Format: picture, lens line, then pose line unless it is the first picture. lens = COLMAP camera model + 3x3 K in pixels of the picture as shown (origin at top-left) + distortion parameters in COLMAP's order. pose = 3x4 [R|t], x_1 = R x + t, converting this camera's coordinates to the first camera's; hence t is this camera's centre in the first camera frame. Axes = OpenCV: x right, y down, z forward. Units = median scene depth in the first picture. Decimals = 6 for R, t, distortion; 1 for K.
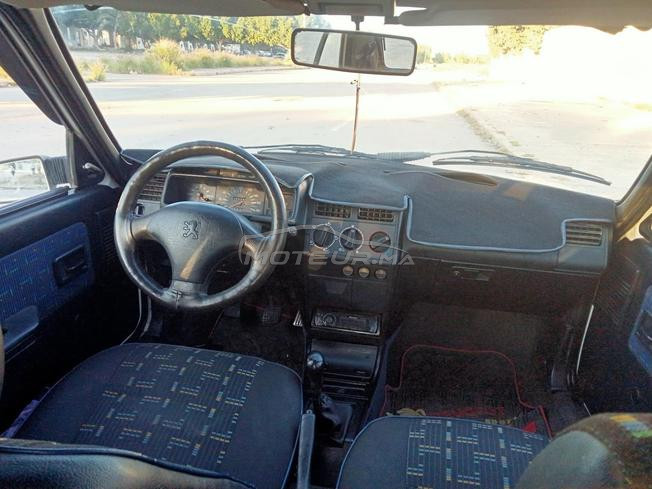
lens RADIAL K [[532.3, 0, 326.0], [0, 532.3, 244.5], [0, 0, 1]] dist [-0.008334, -0.005061]
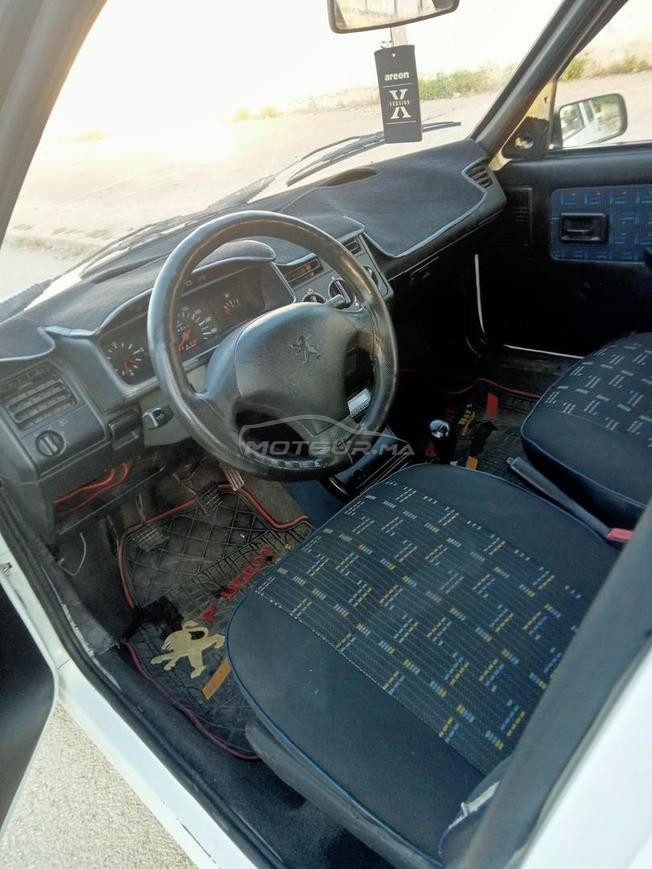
lens RADIAL K [[703.7, 0, 325.4], [0, 703.7, 462.5], [0, 0, 1]] dist [0.007491, 0.003712]
pose [[0.508920, -0.578138, 0.637775, -0.761659], [0.493220, 0.803064, 0.334399, -0.168501], [-0.705503, 0.144381, 0.693844, 0.371451]]
